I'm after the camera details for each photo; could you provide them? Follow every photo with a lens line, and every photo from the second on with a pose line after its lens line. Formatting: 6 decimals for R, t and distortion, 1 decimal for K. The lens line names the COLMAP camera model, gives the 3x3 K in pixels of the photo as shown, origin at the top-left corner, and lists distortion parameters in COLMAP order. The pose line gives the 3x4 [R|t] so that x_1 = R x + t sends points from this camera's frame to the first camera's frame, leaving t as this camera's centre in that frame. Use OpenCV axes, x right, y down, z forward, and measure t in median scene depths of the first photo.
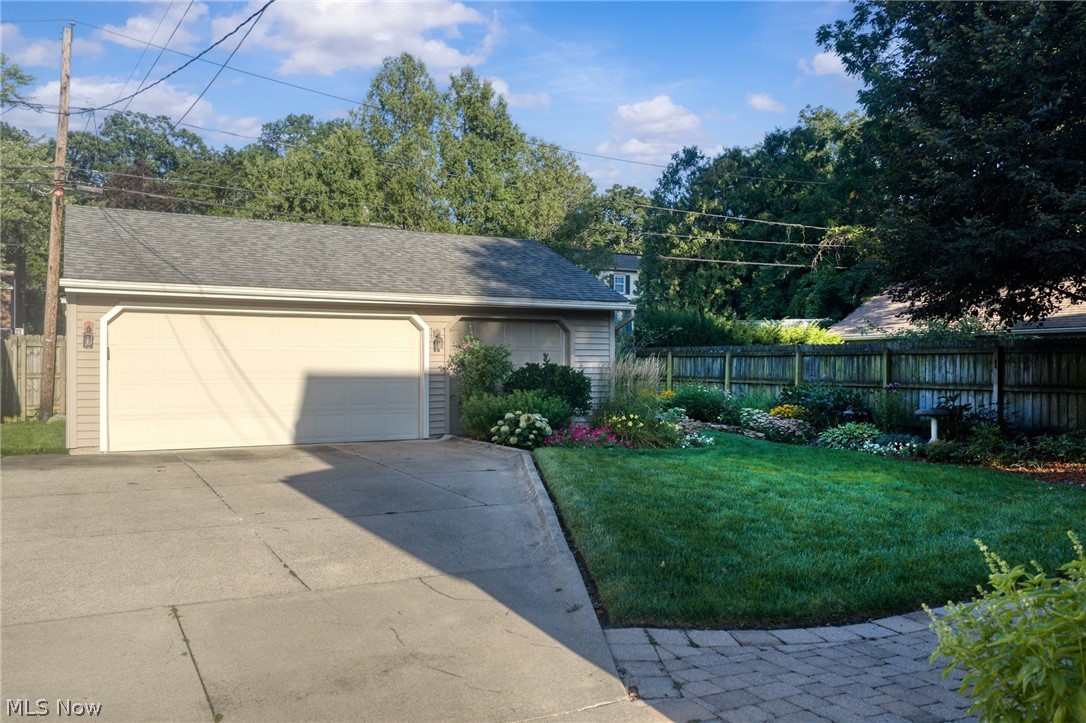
lens RADIAL K [[896.1, 0, 537.6], [0, 896.1, 363.1], [0, 0, 1]] dist [0.023741, -0.006049]
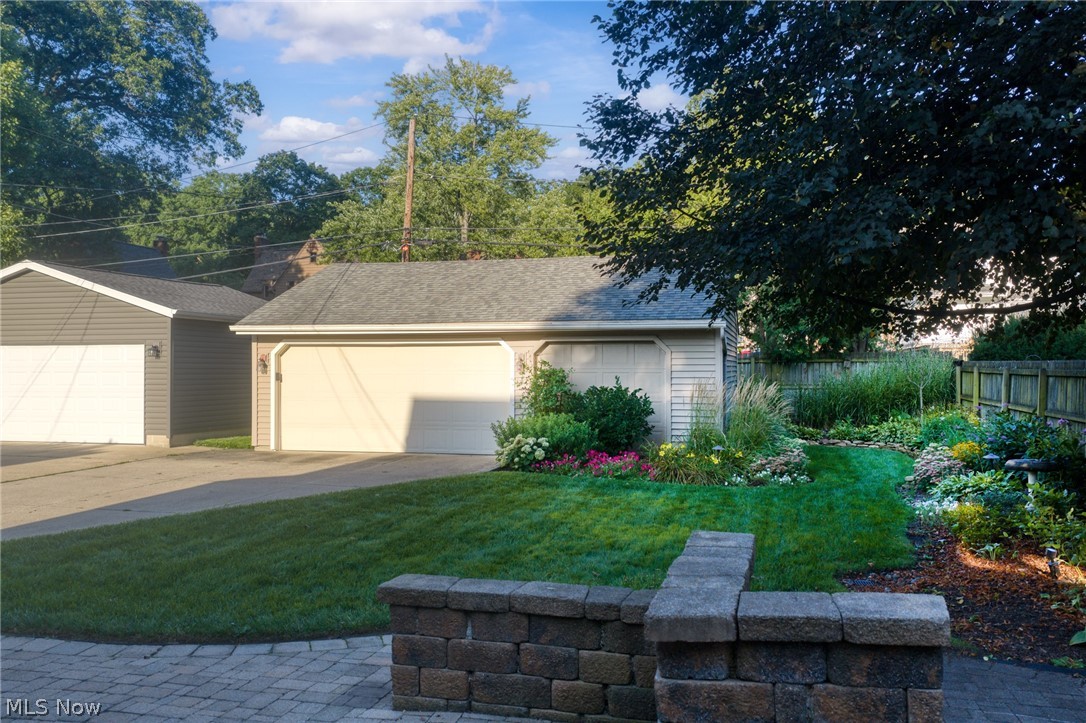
lens RADIAL K [[896.1, 0, 537.6], [0, 896.1, 363.1], [0, 0, 1]] dist [0.023741, -0.006049]
pose [[0.746807, -0.006242, -0.665012, 0.513876], [0.003395, 0.999979, -0.005574, -0.016962], [0.665033, 0.001905, 0.746812, 0.175278]]
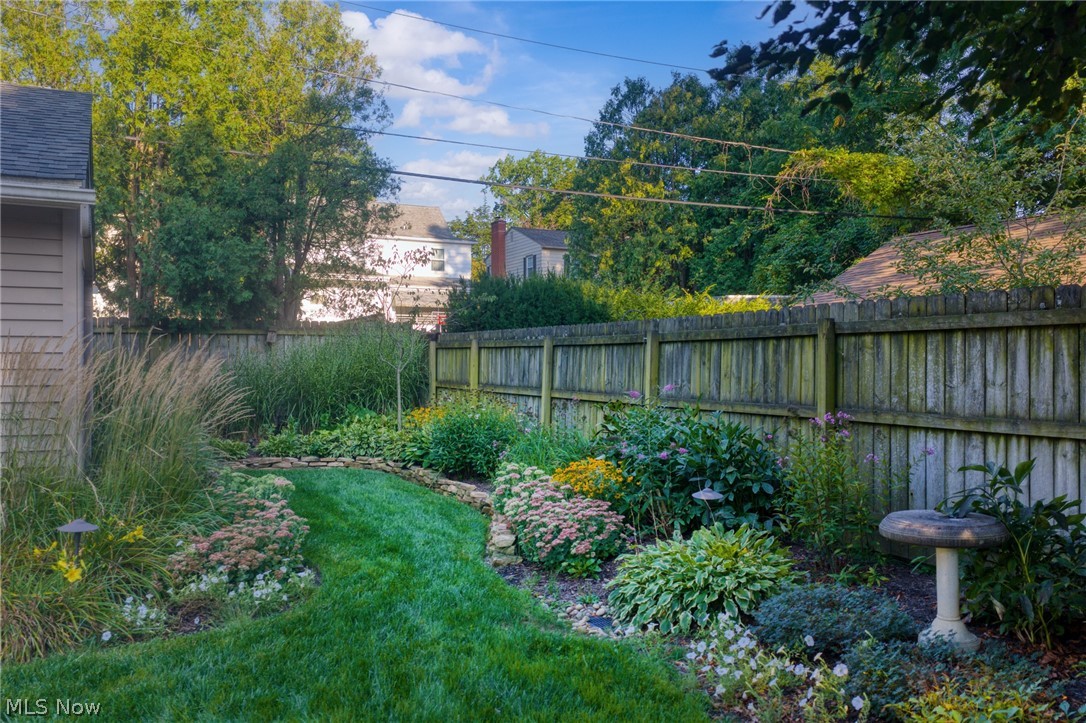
lens RADIAL K [[896.1, 0, 537.6], [0, 896.1, 363.1], [0, 0, 1]] dist [0.023741, -0.006049]
pose [[0.999724, 0.001326, -0.023467, 0.261548], [-0.001328, 0.999999, -0.000044, 0.002457], [0.023467, 0.000075, 0.999725, 0.585690]]
